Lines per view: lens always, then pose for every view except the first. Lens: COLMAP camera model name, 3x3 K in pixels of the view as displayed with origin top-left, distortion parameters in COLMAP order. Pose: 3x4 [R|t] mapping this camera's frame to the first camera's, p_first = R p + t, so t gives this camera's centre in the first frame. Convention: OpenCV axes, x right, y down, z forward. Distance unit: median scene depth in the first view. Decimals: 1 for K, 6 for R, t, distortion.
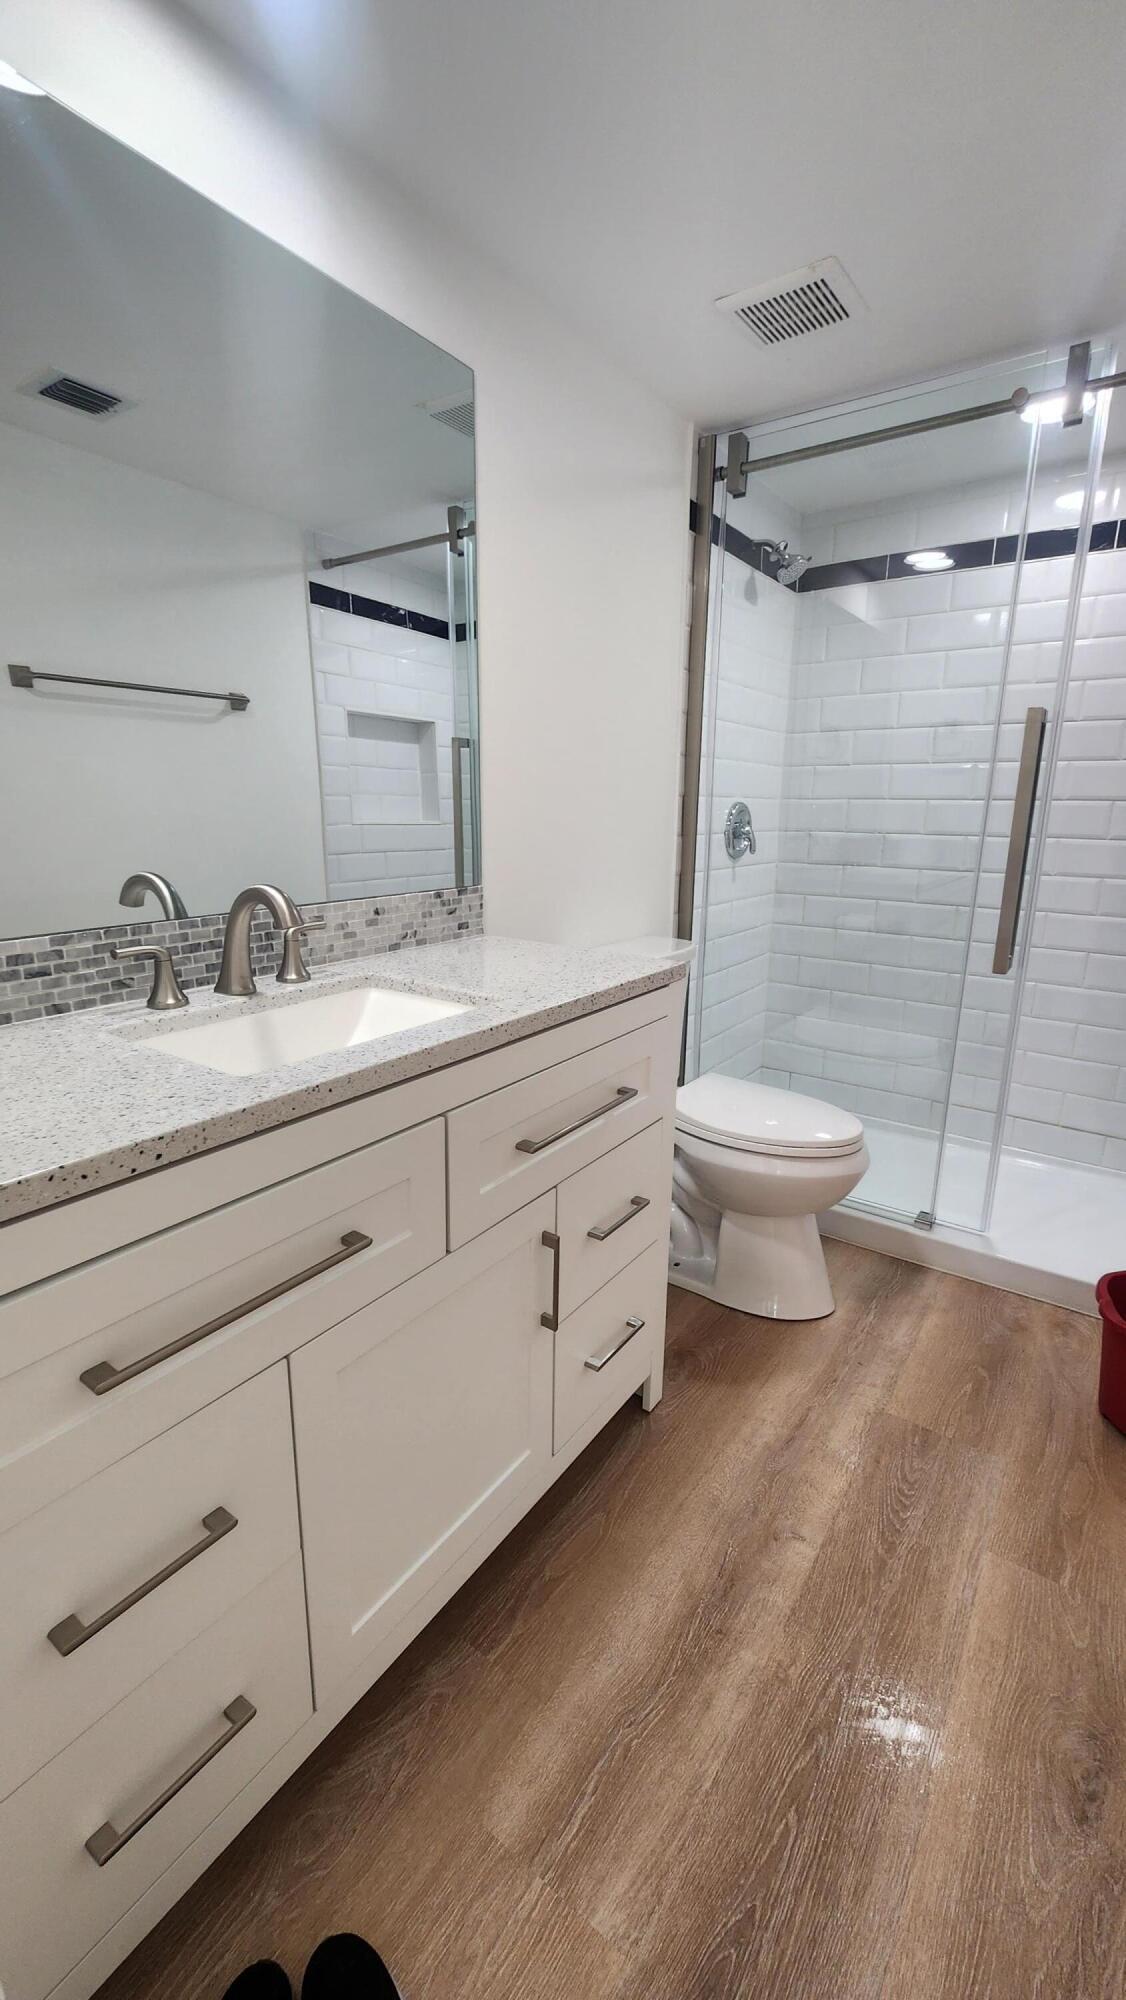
lens RADIAL K [[809.8, 0, 563.0], [0, 809.8, 1000.0], [0, 0, 1]] dist [-0.004054, -0.000204]
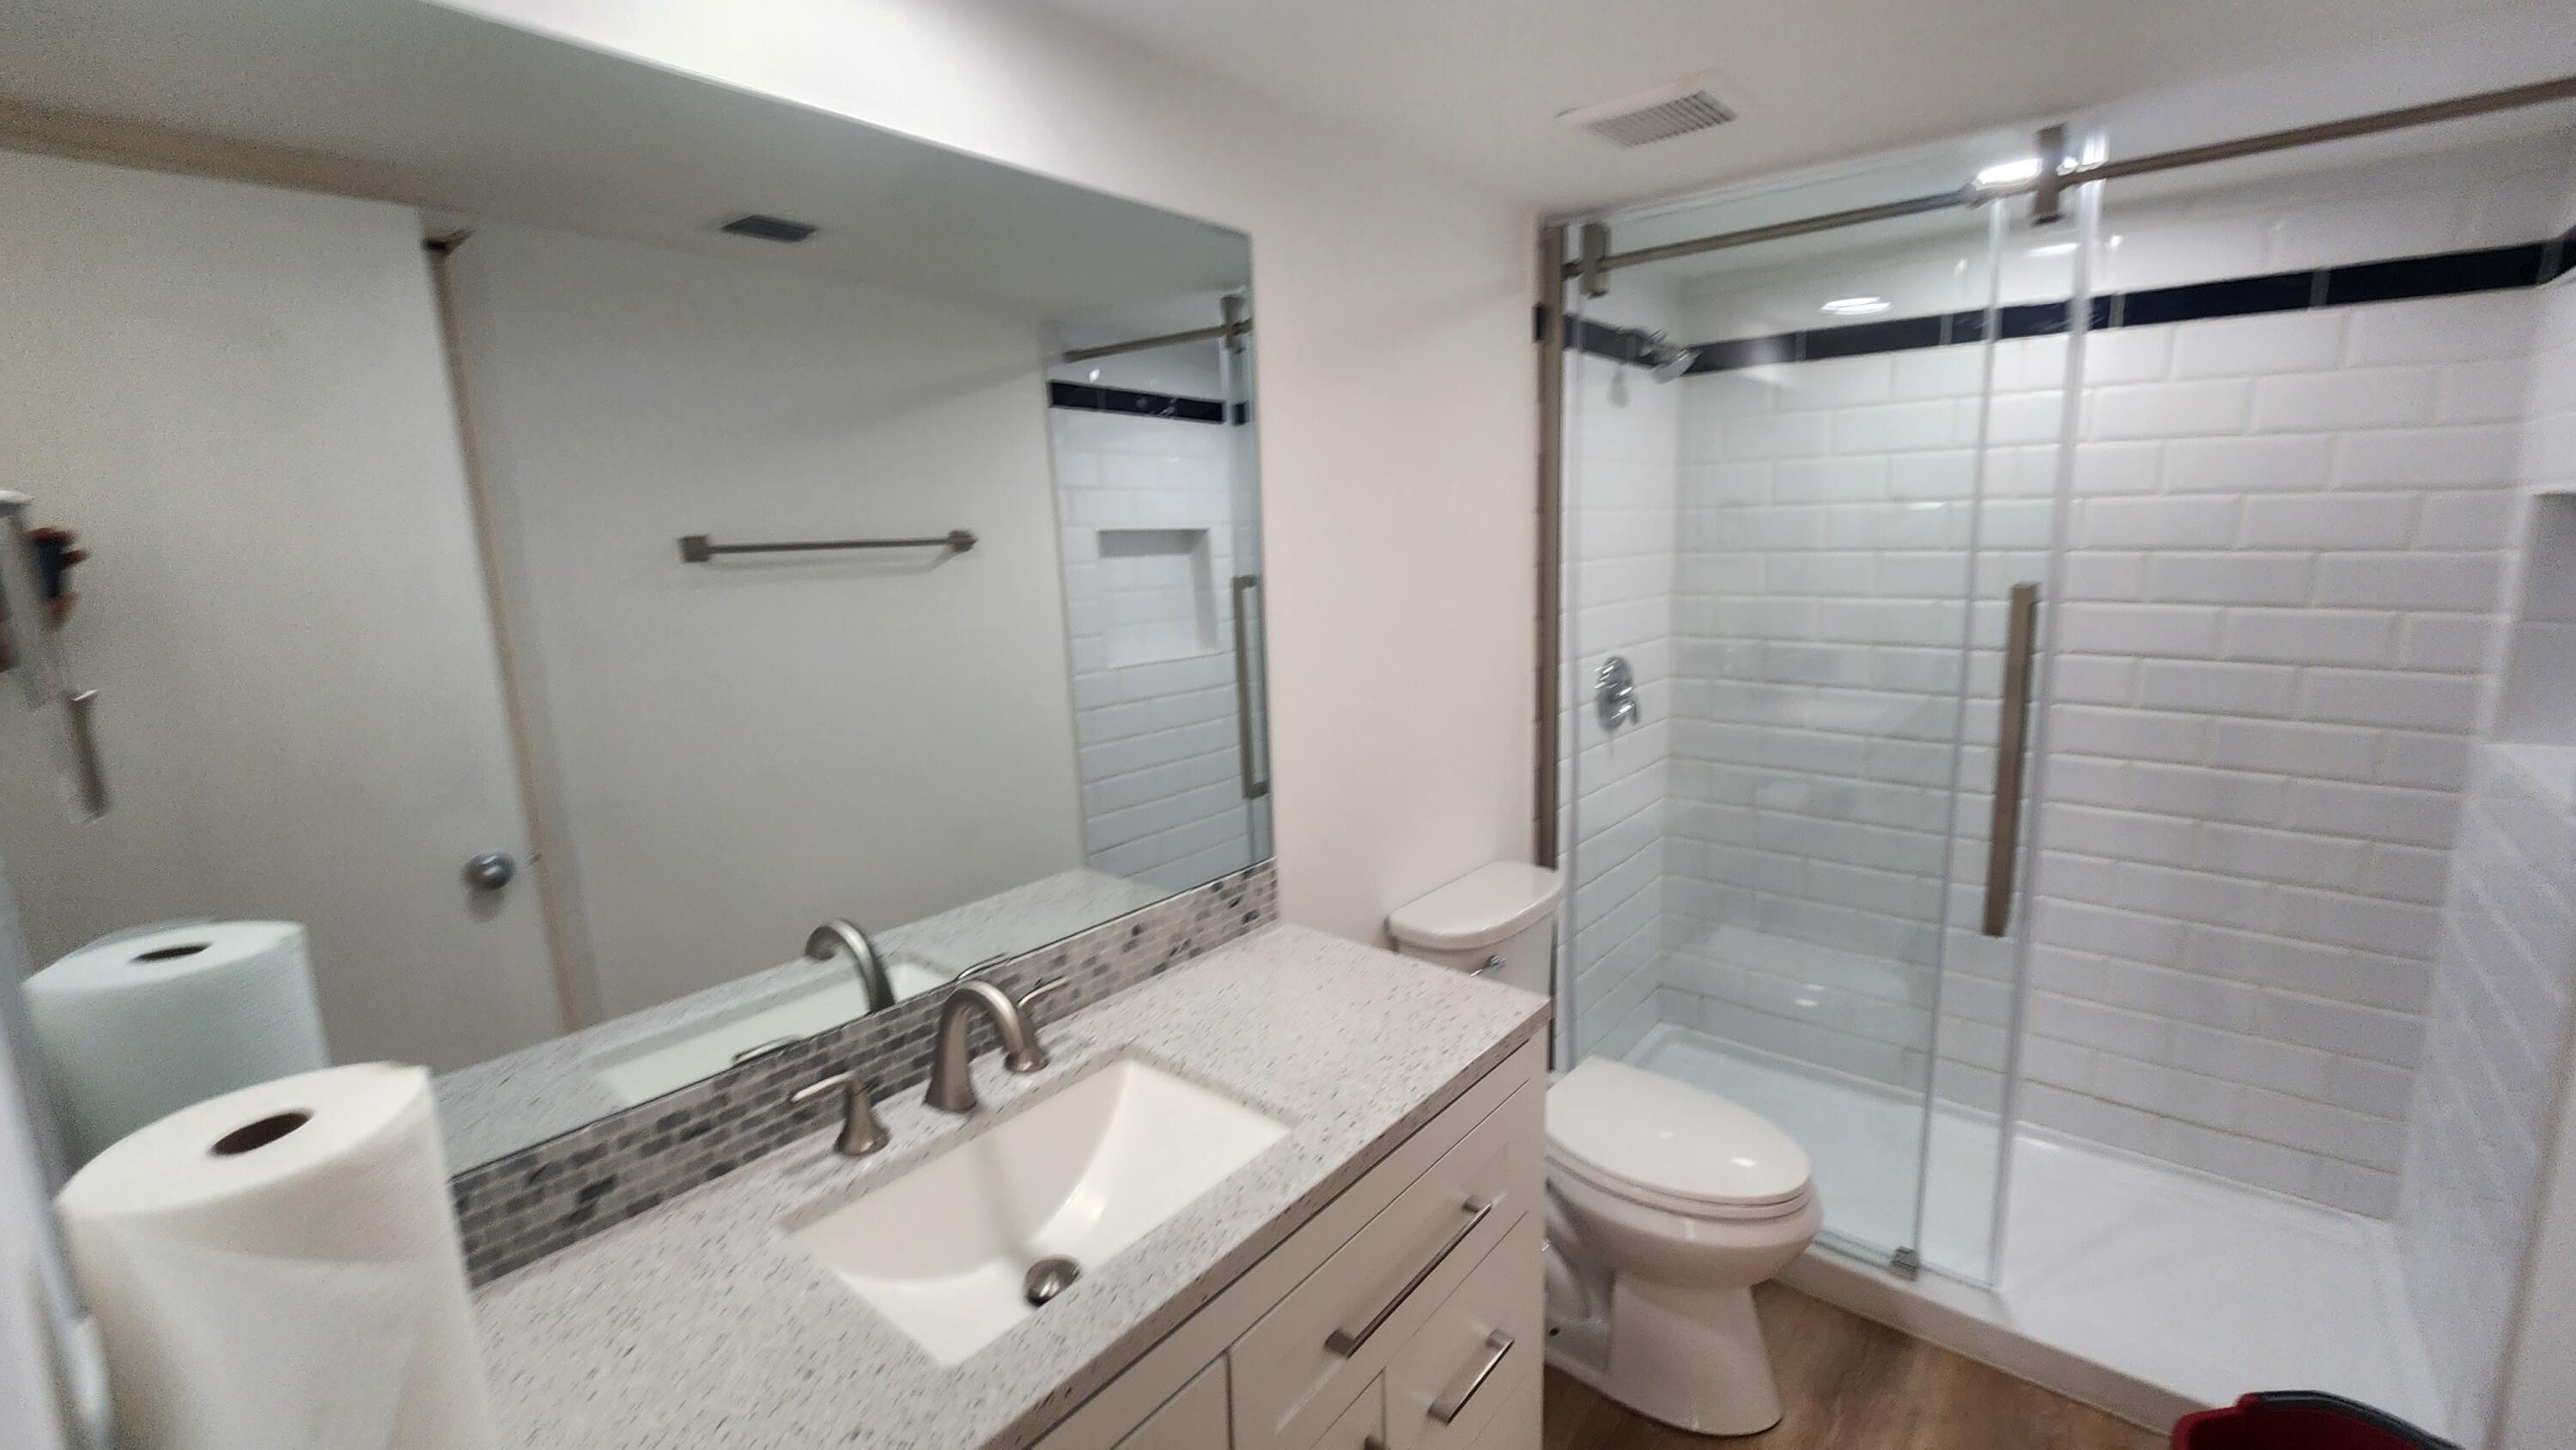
lens RADIAL K [[1064.7, 0, 1318.3], [0, 1064.7, 714.8], [0, 0, 1]] dist [0.000153, -0.000051]
pose [[0.997638, -0.028398, -0.062542, 0.005693], [0.024483, 0.997744, -0.062510, -0.177324], [0.064176, 0.060831, 0.996083, 0.005746]]
